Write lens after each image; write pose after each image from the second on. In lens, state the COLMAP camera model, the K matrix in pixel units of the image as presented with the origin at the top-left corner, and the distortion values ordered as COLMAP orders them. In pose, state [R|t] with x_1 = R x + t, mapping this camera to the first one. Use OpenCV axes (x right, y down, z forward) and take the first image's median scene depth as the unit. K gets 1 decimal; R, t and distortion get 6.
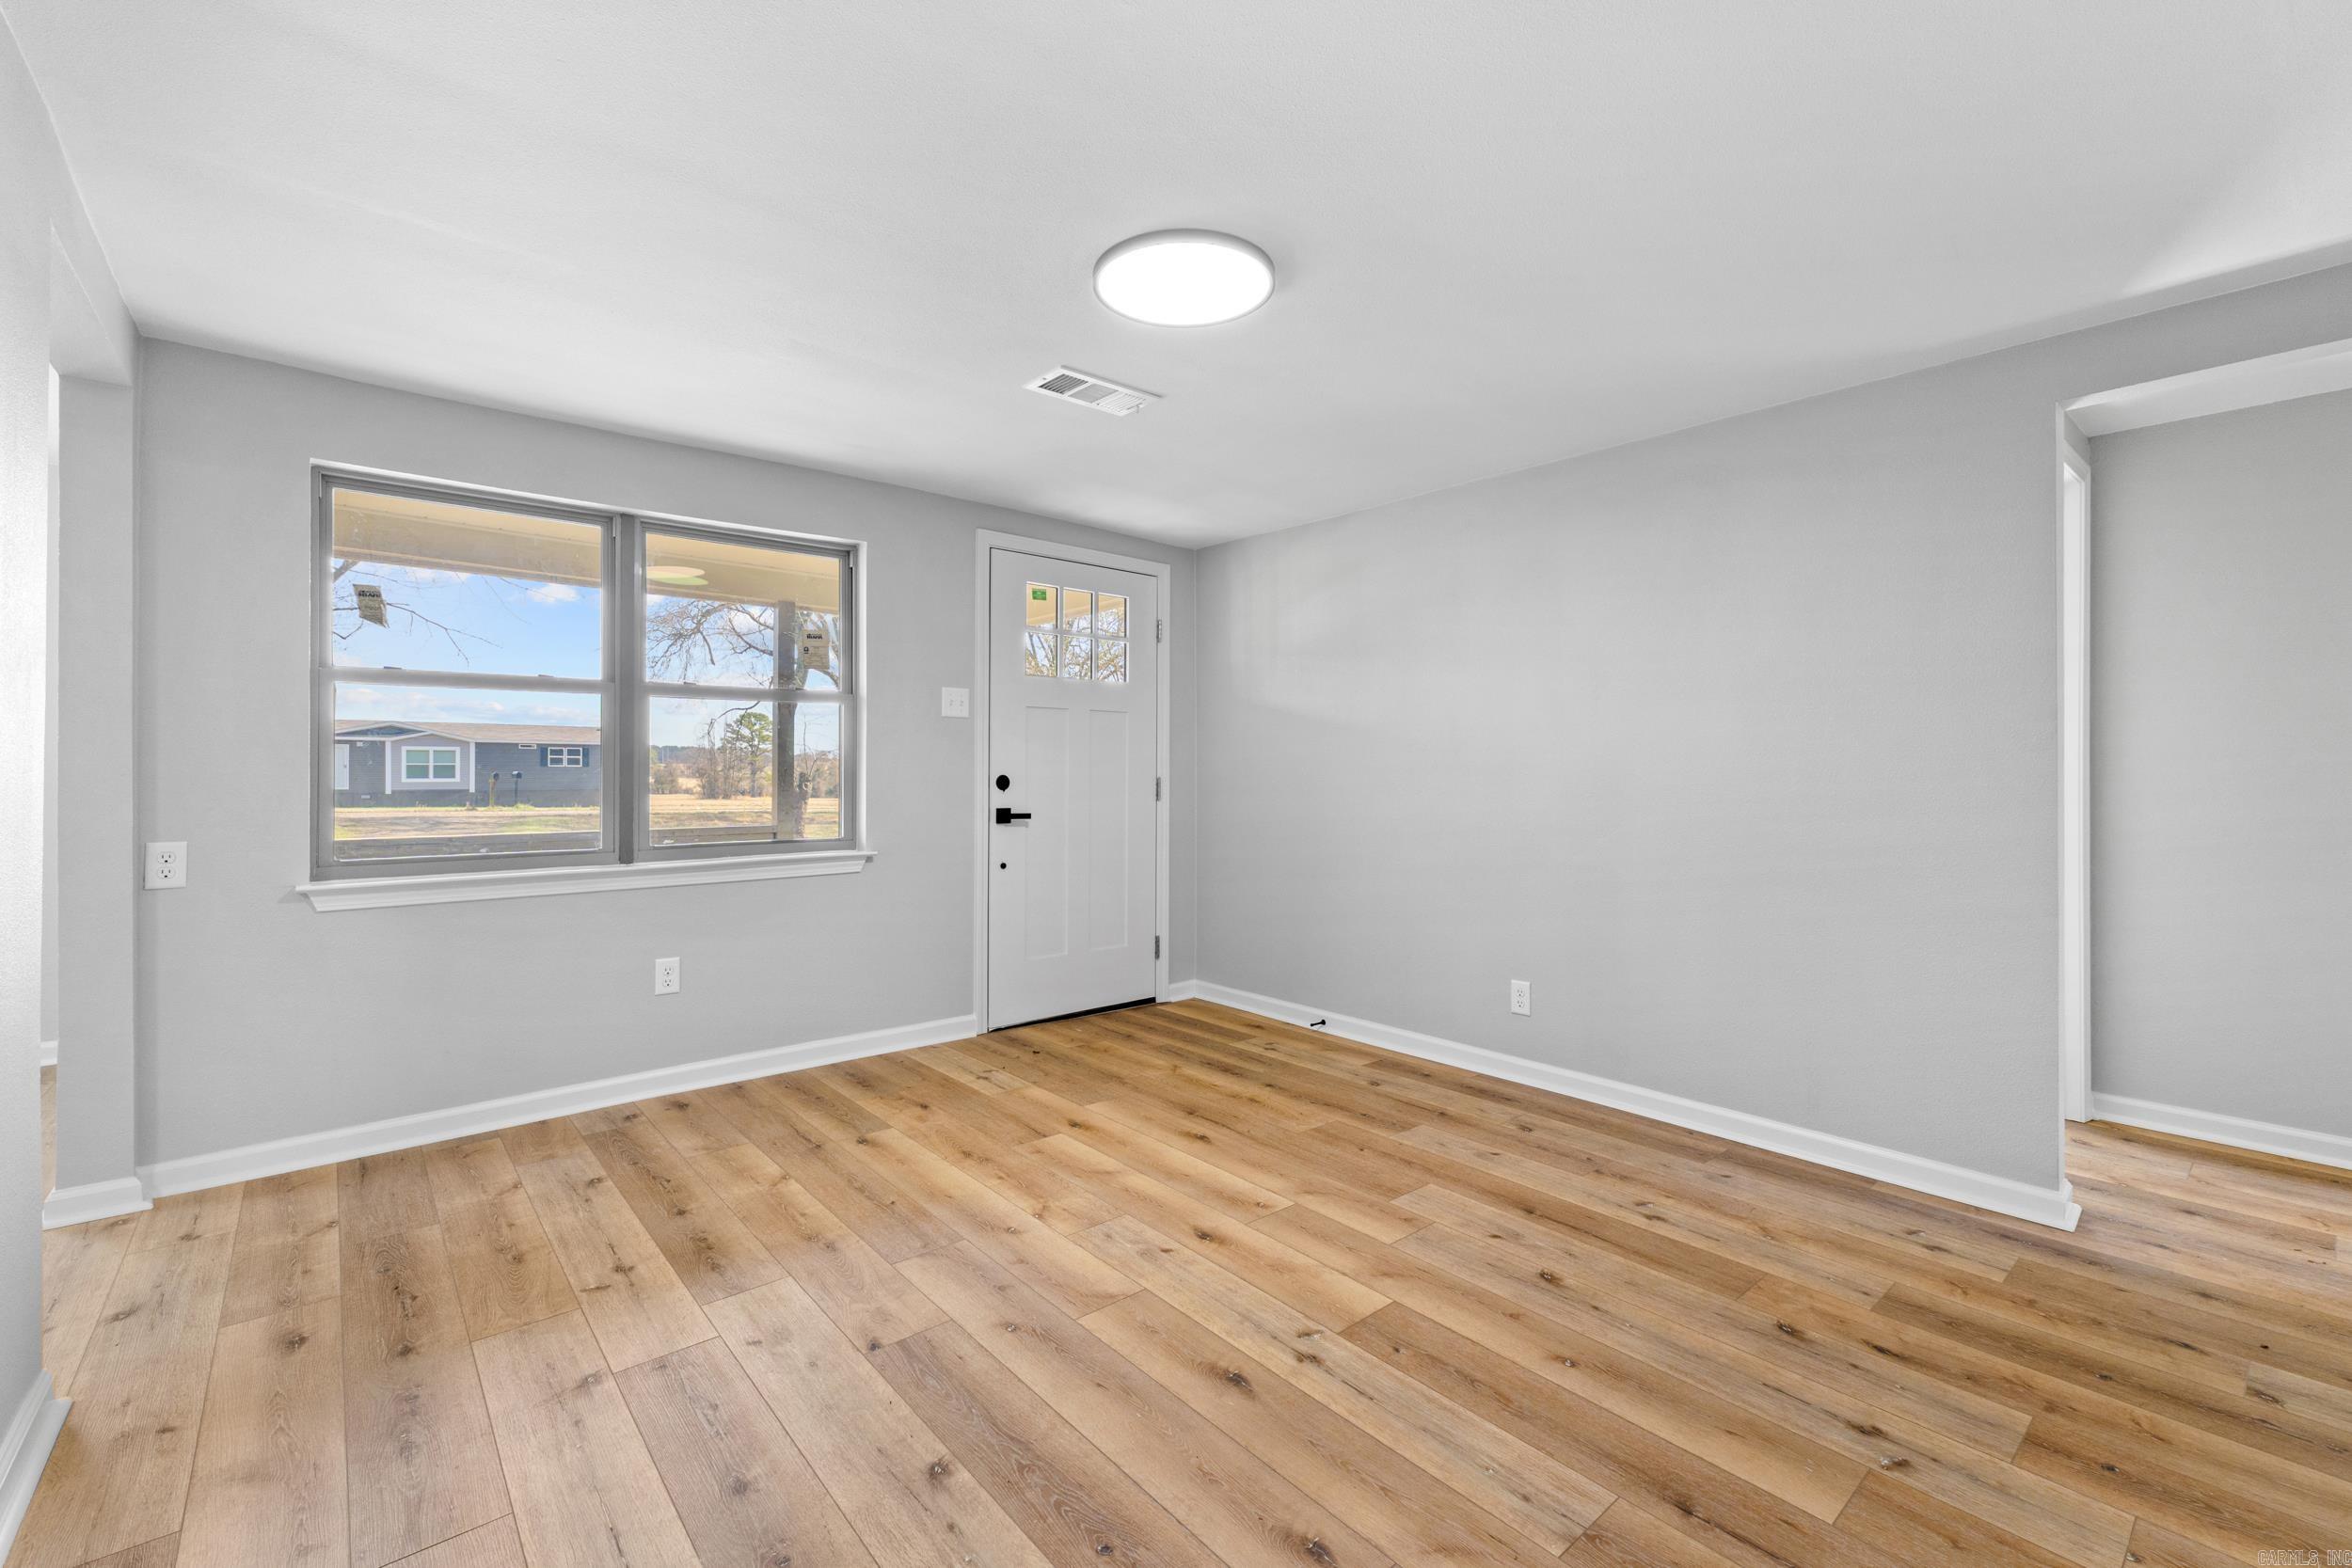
lens RADIAL K [[997.9, 0, 1177.4], [0, 997.9, 770.7], [0, 0, 1]] dist [0.002126, 0.000473]
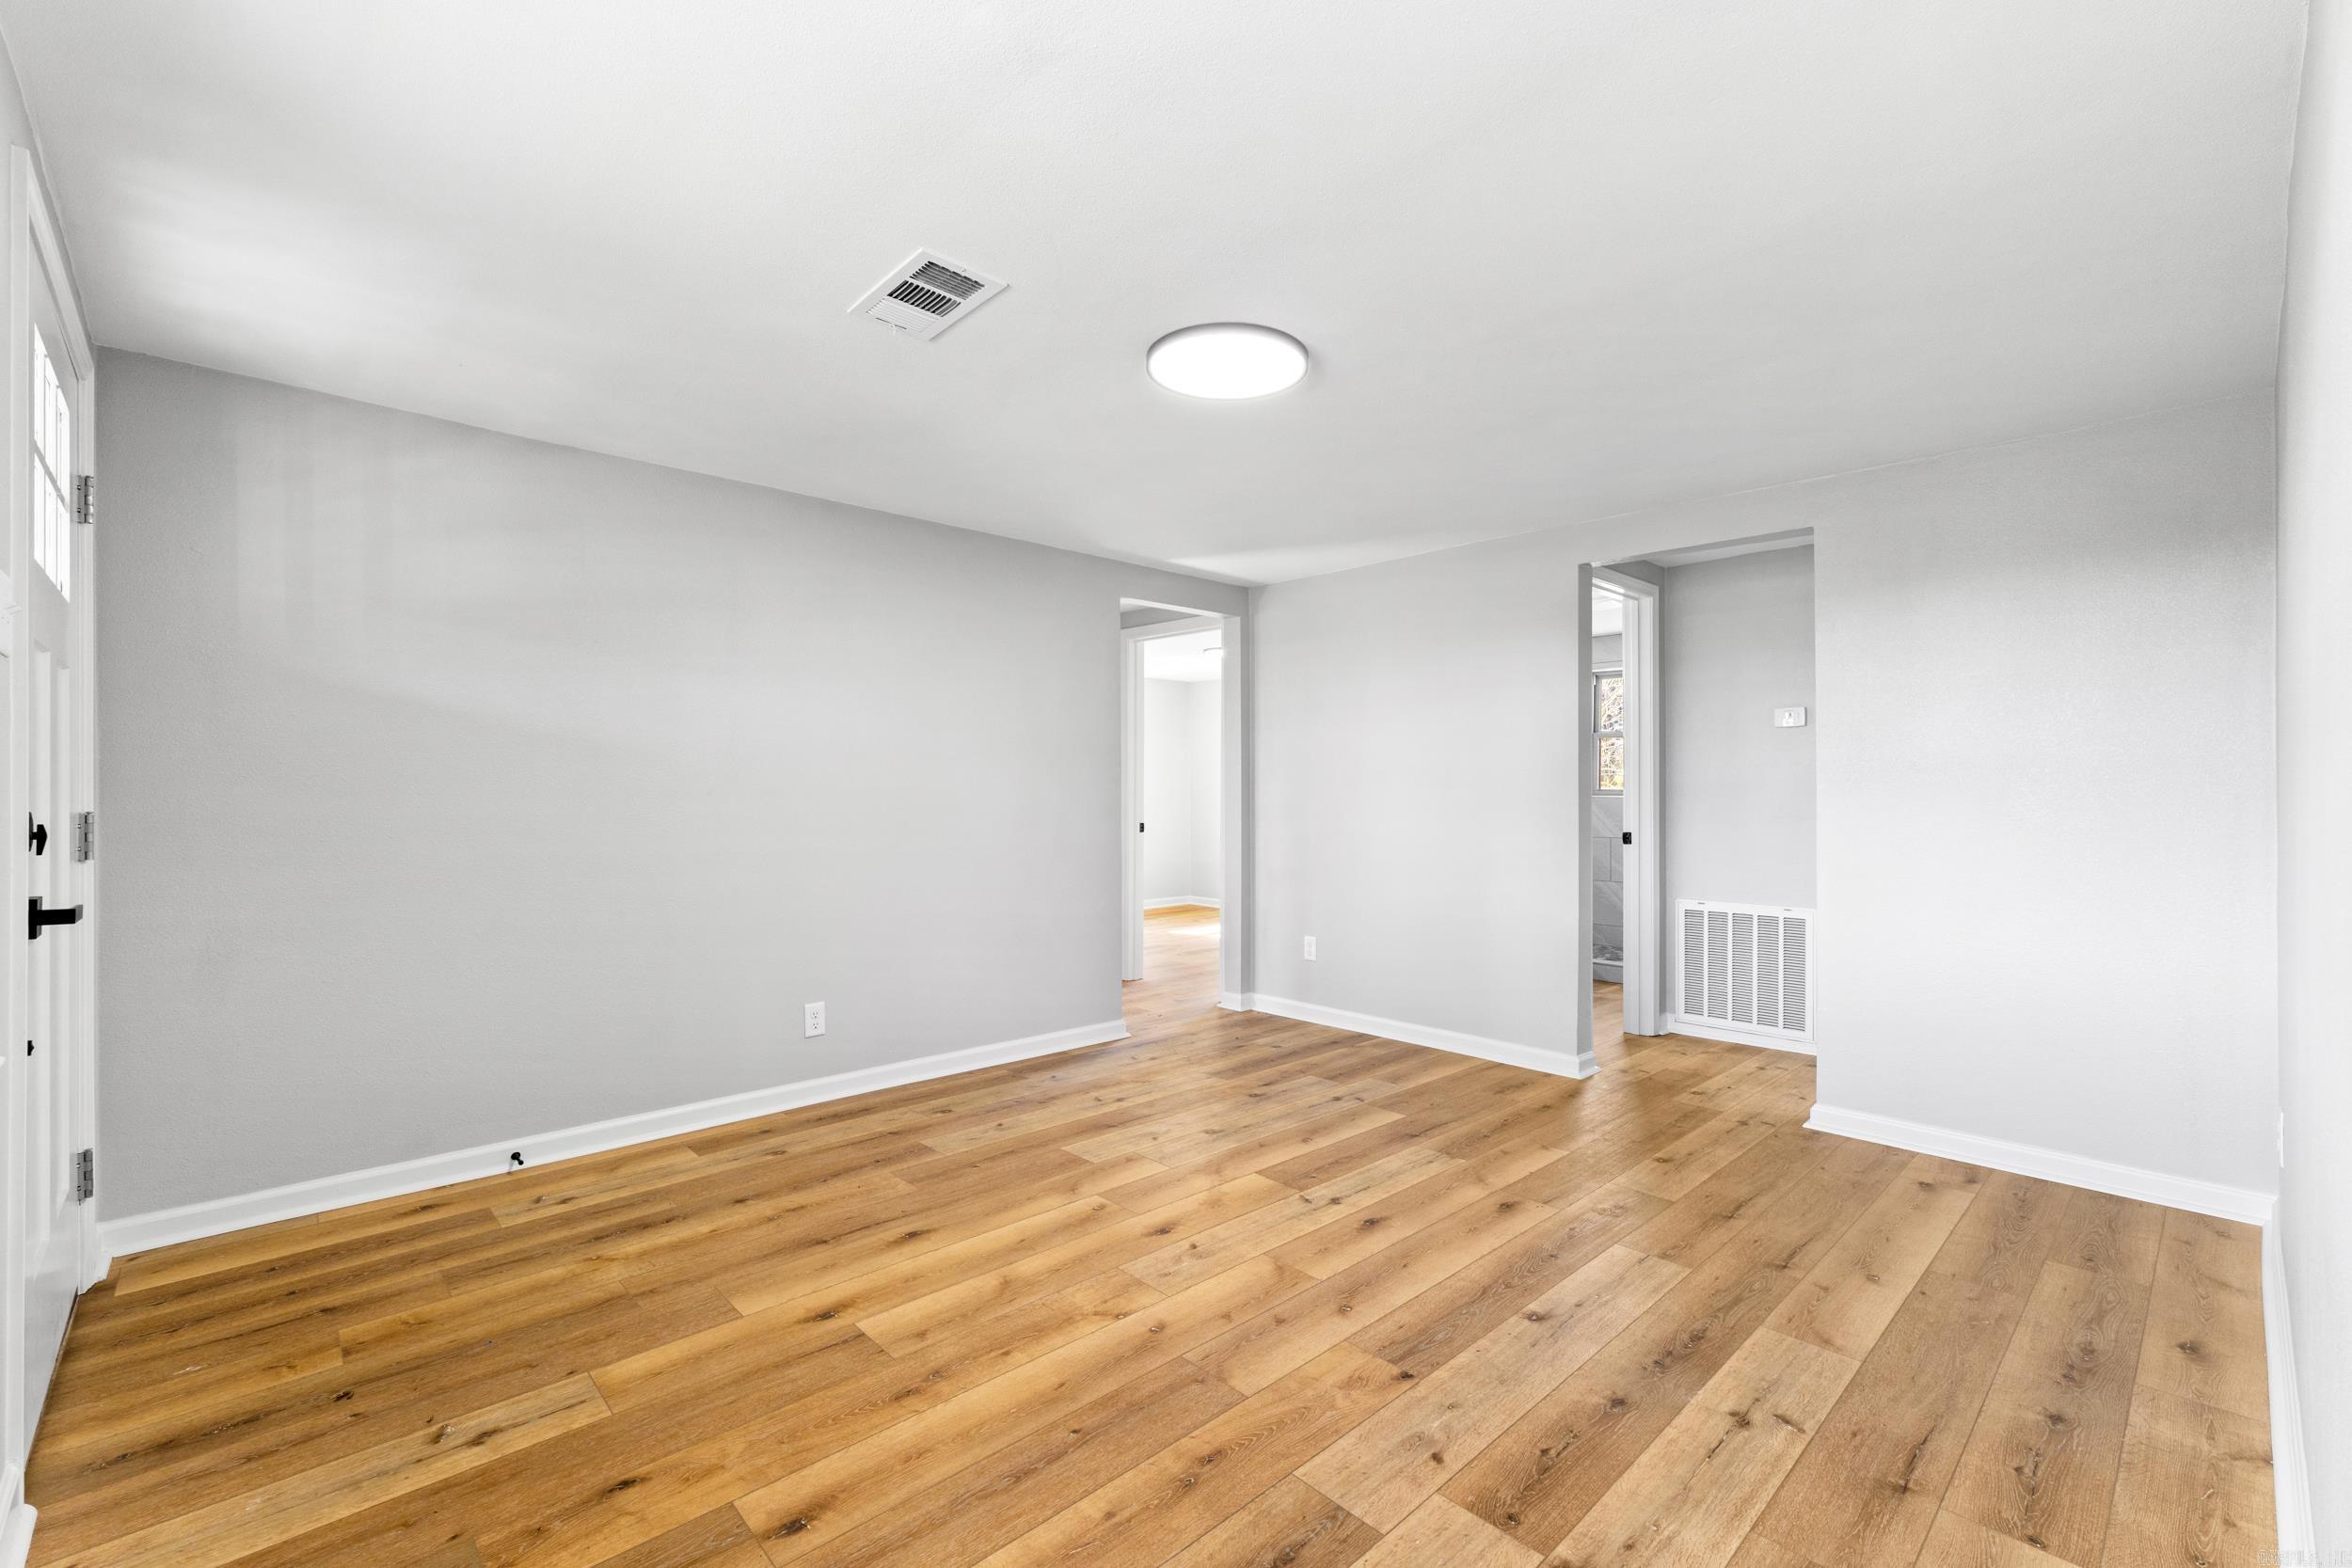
lens RADIAL K [[996.6, 0, 1188.5], [0, 996.6, 792.9], [0, 0, 1]] dist [0.003136, 0.000135]
pose [[-0.053209, -0.002621, 0.998580, -0.952666], [-0.001573, 0.999996, 0.002541, -0.007454], [-0.998582, -0.001435, -0.053213, 0.940232]]
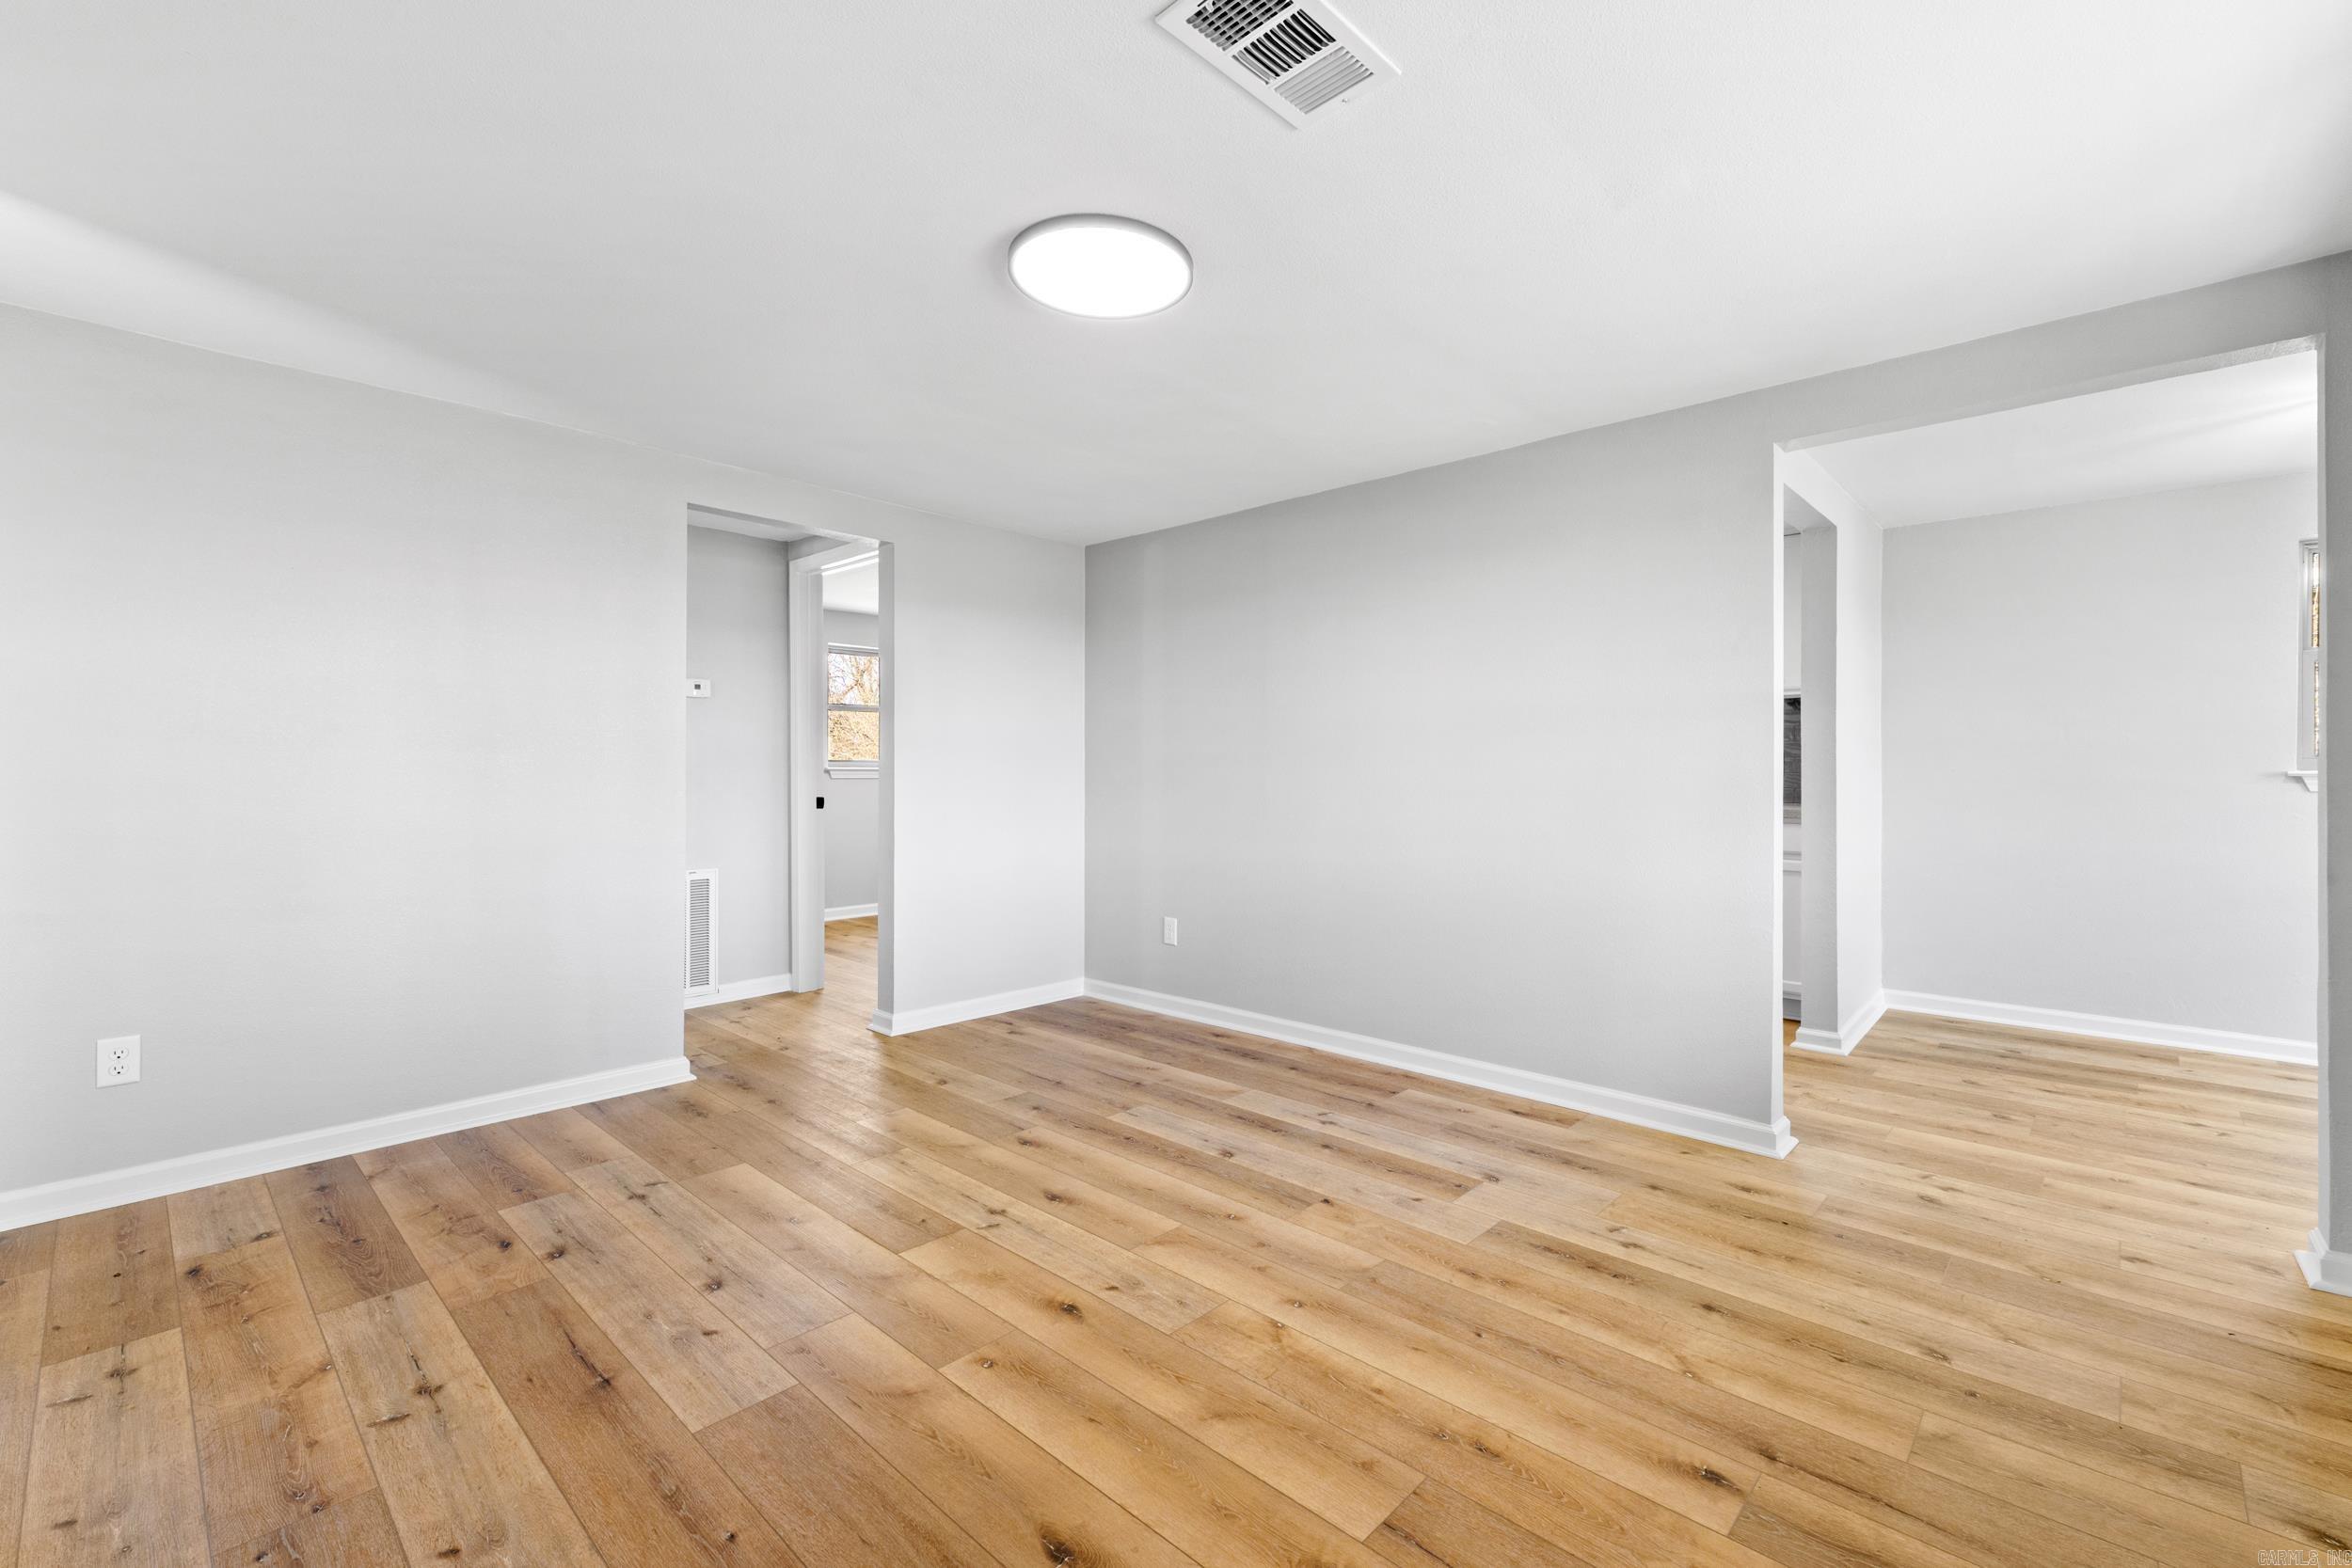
lens RADIAL K [[996.6, 0, 1188.5], [0, 996.6, 792.9], [0, 0, 1]] dist [0.003136, 0.000135]
pose [[-0.993797, -0.004758, -0.111105, 0.020872], [-0.007577, 0.999660, 0.024956, 0.002083], [0.110948, 0.025643, -0.993495, 1.686103]]
